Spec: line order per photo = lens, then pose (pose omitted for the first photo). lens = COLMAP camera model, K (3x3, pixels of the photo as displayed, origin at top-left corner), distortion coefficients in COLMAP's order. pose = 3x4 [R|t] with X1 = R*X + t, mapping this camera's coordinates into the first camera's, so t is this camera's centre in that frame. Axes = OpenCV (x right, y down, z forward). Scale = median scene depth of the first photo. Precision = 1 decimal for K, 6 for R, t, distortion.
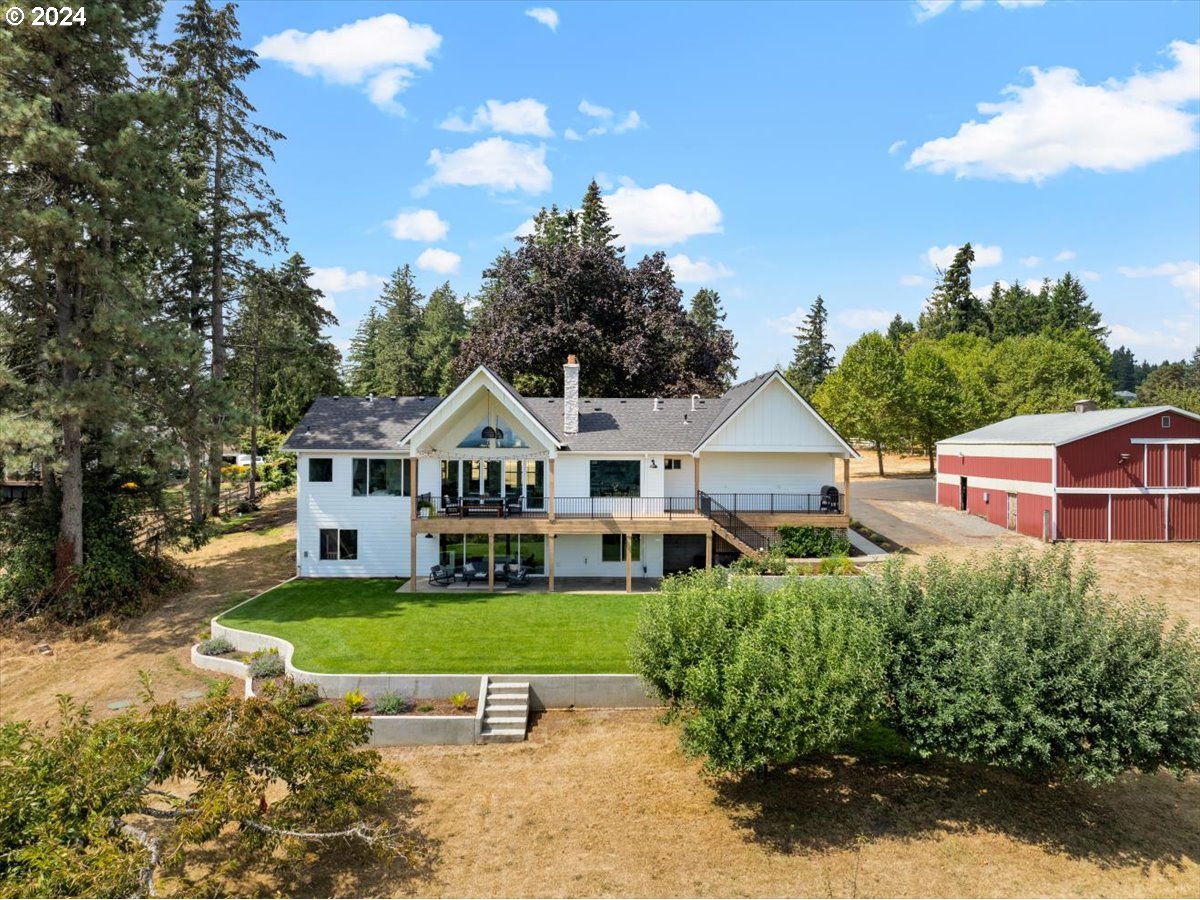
lens RADIAL K [[834.7, 0, 600.0], [0, 834.7, 450.0], [0, 0, 1]] dist [-0.050057, 0.004591]
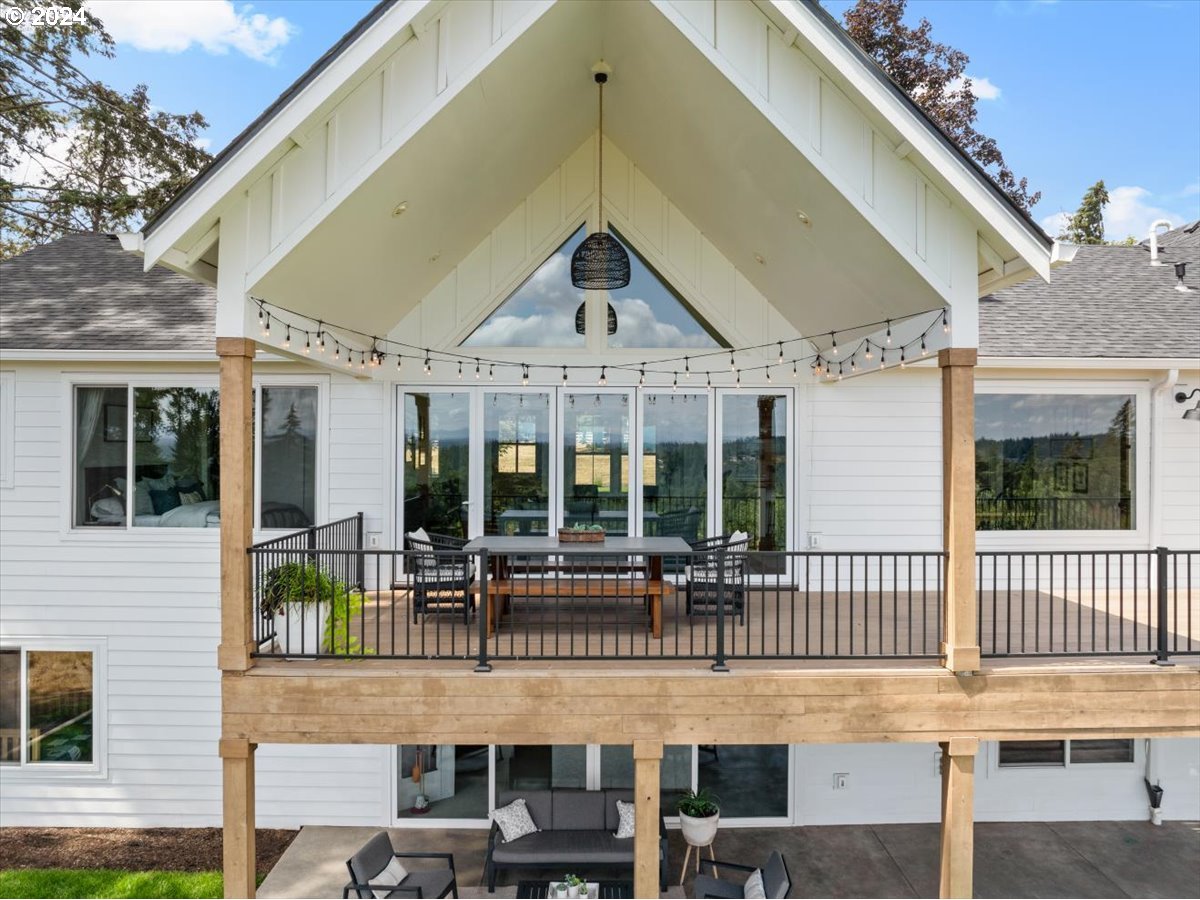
lens RADIAL K [[834.7, 0, 600.0], [0, 834.7, 450.0], [0, 0, 1]] dist [-0.050057, 0.004591]
pose [[0.999981, -0.004137, 0.004643, -0.097727], [0.004162, 0.999977, -0.005413, 0.023650], [-0.004620, 0.005432, 0.999975, 0.557752]]
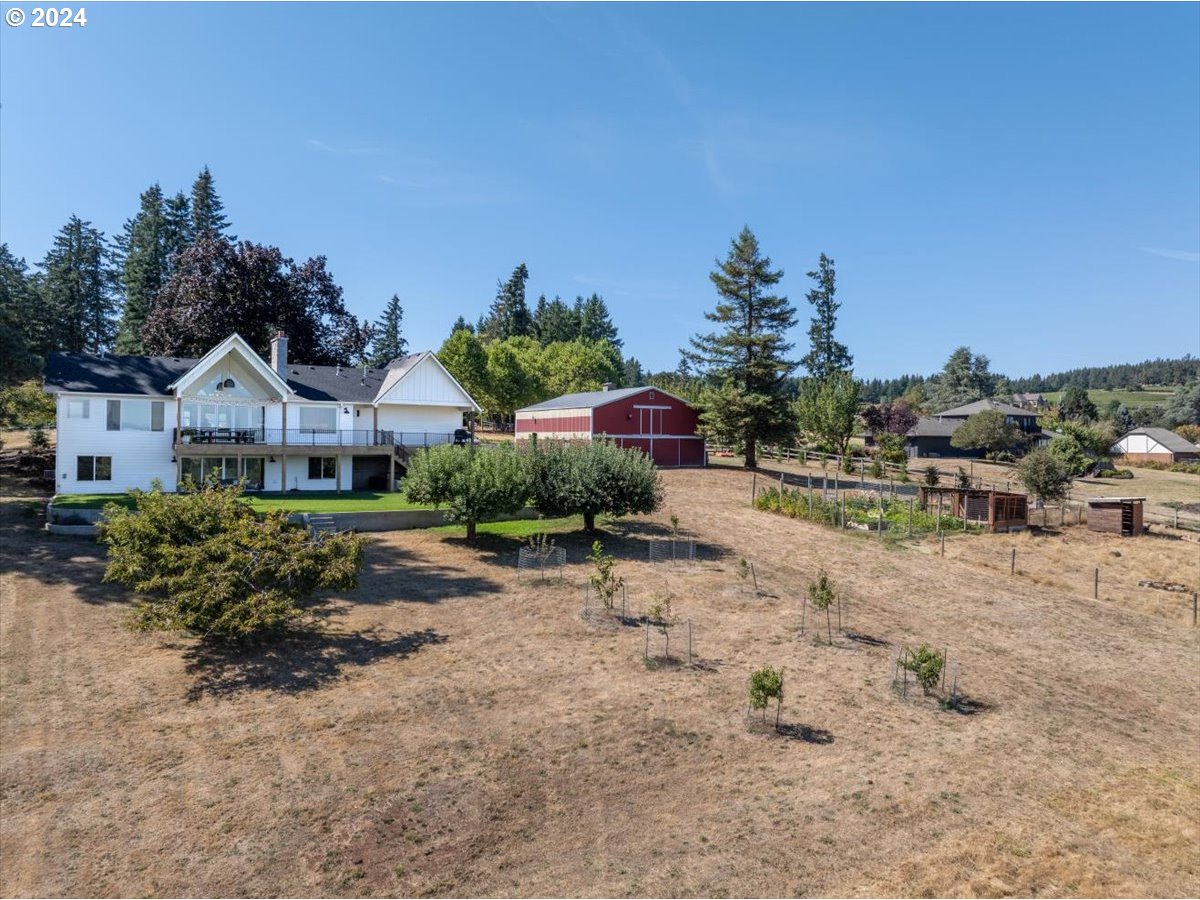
lens RADIAL K [[834.7, 0, 600.0], [0, 834.7, 450.0], [0, 0, 1]] dist [-0.050057, 0.004591]
pose [[0.863142, 0.003971, 0.504945, -0.211798], [-0.006349, 0.999975, 0.002989, 0.058691], [-0.504921, -0.005785, 0.863146, -0.343911]]
